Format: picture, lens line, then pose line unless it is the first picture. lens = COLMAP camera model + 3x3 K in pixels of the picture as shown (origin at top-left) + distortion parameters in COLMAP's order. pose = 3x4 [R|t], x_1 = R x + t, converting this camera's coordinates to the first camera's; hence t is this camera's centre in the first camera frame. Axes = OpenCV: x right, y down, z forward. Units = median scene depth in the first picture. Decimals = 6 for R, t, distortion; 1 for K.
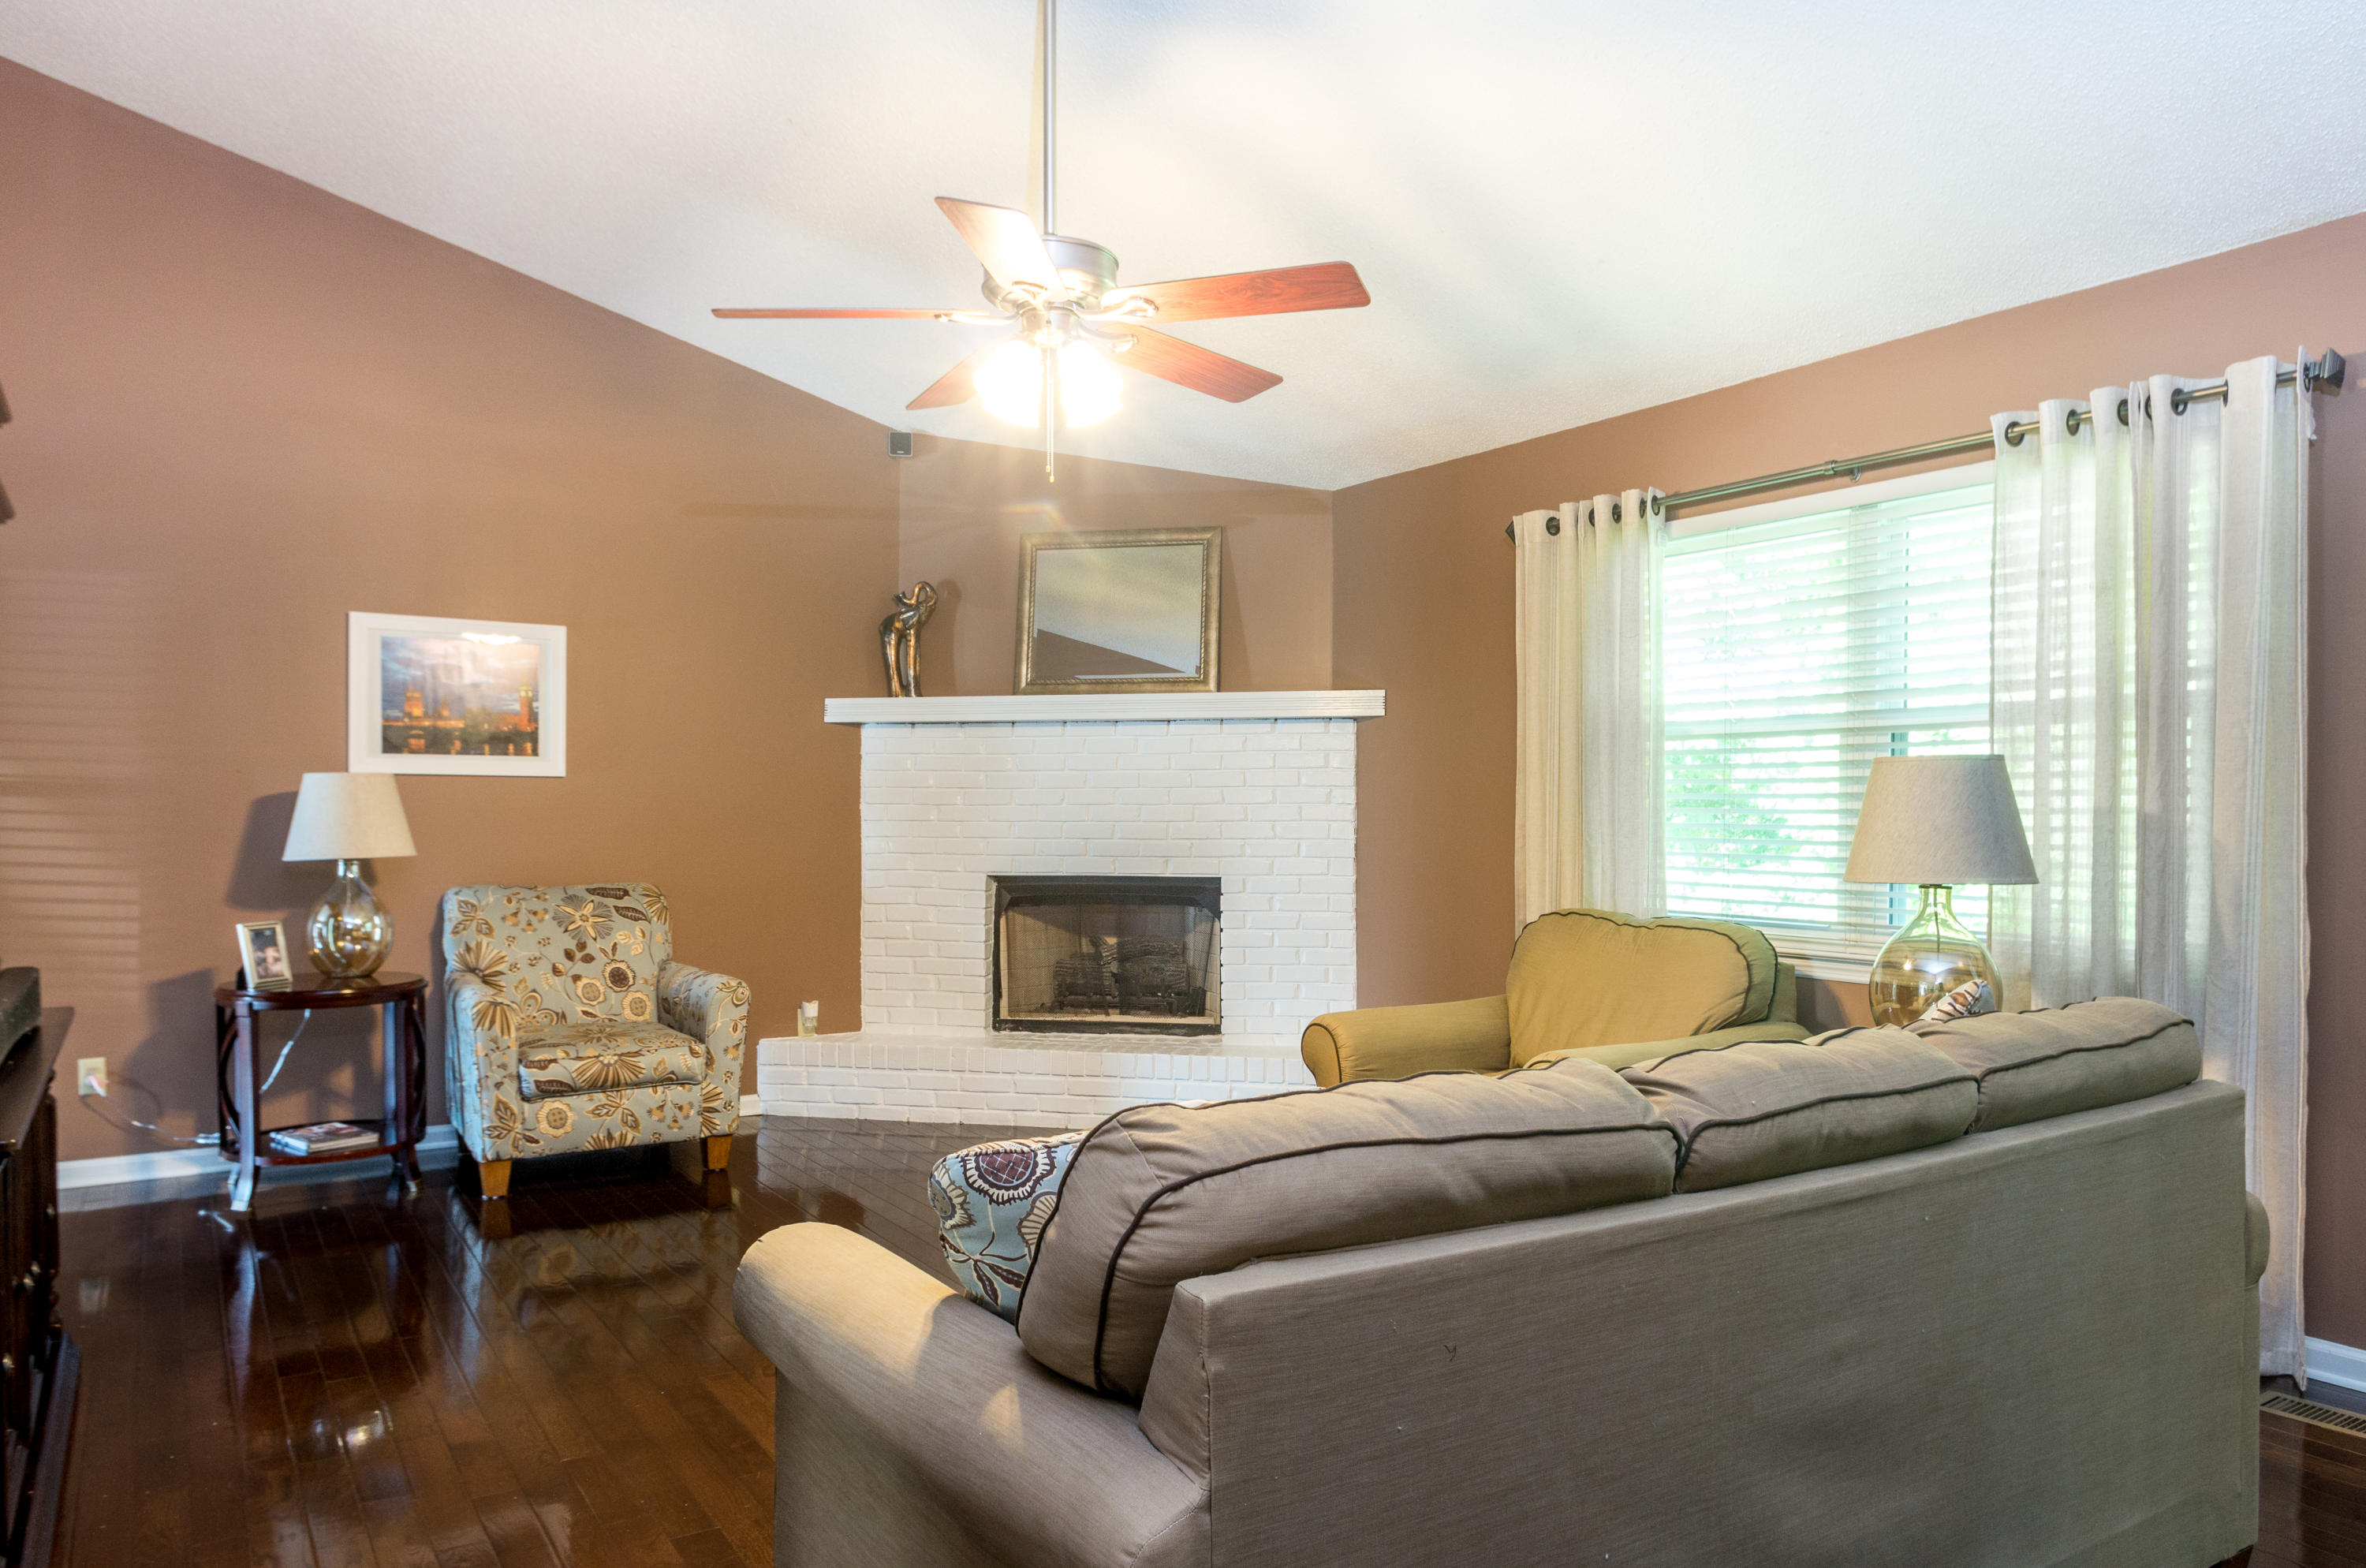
lens RADIAL K [[1586.9, 0, 1192.7], [0, 1586.9, 787.5], [0, 0, 1]] dist [0.000089, -0.001381]
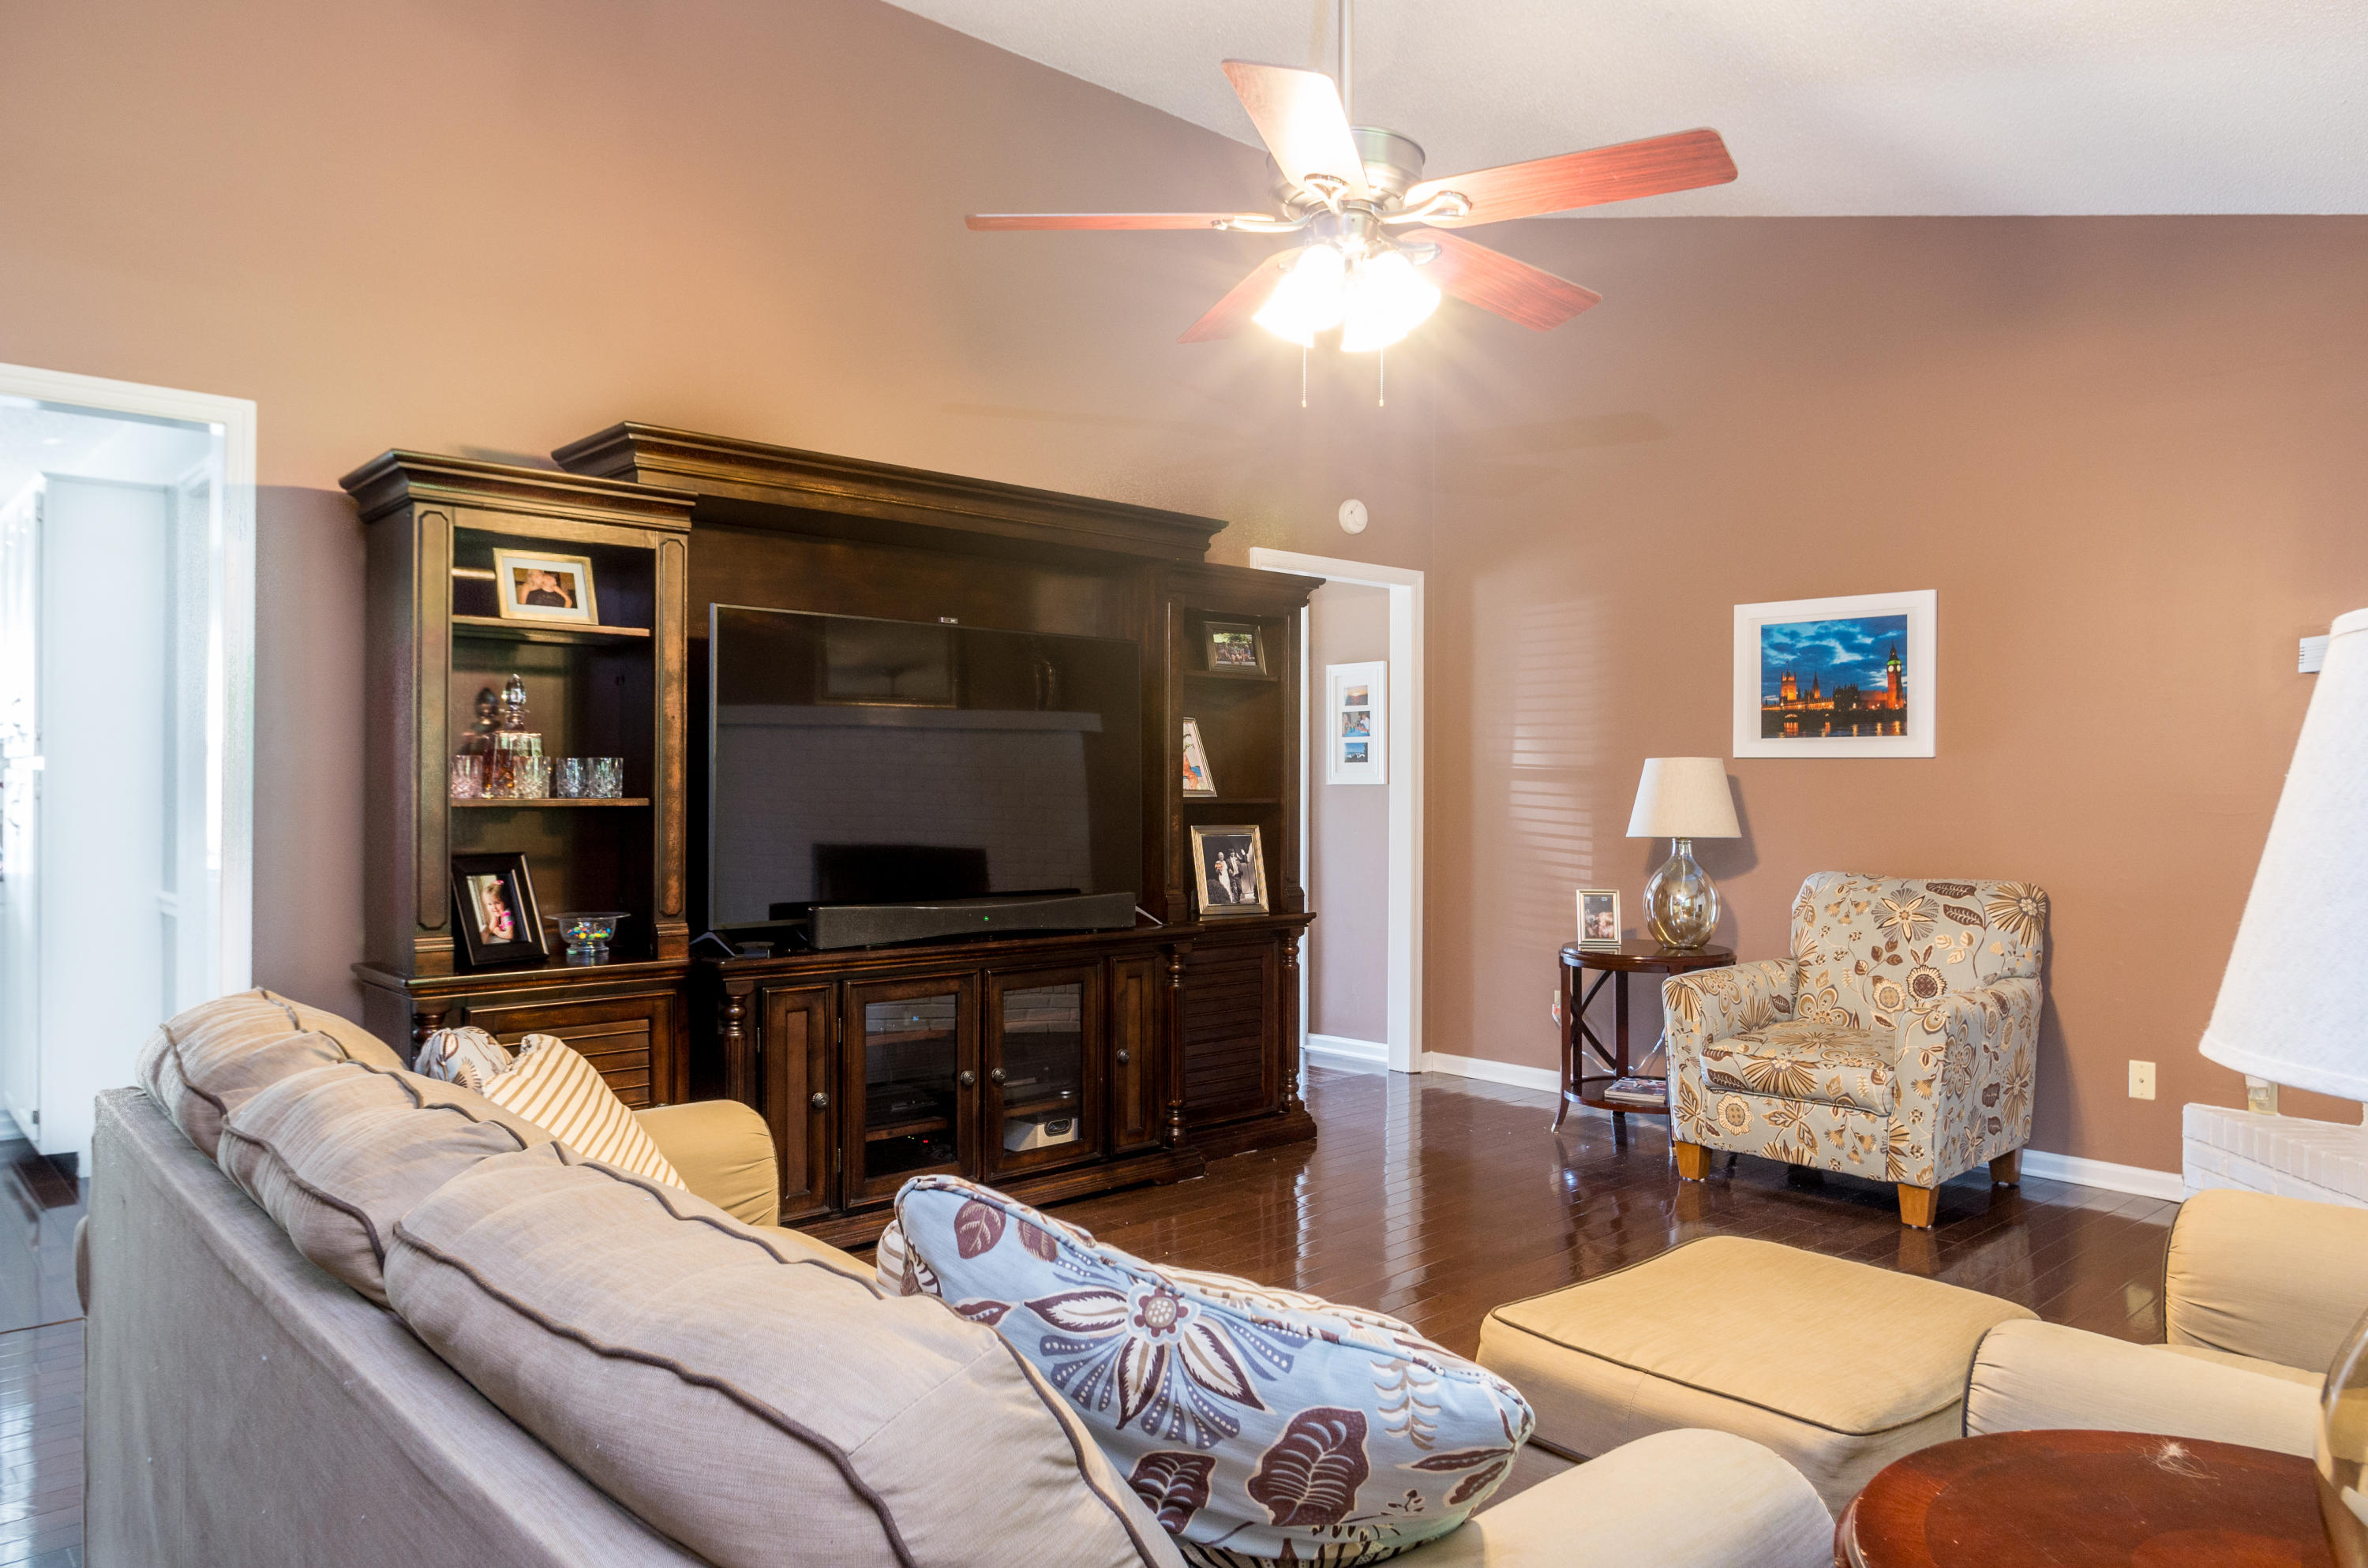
lens RADIAL K [[1587.9, 0, 1193.7], [0, 1587.9, 787.5], [0, 0, 1]] dist [0.000089, -0.001381]
pose [[0.146027, 0.003860, -0.989273, 0.466711], [0.009882, 0.999937, 0.005360, 0.001497], [0.989231, -0.010559, 0.145979, 0.496790]]
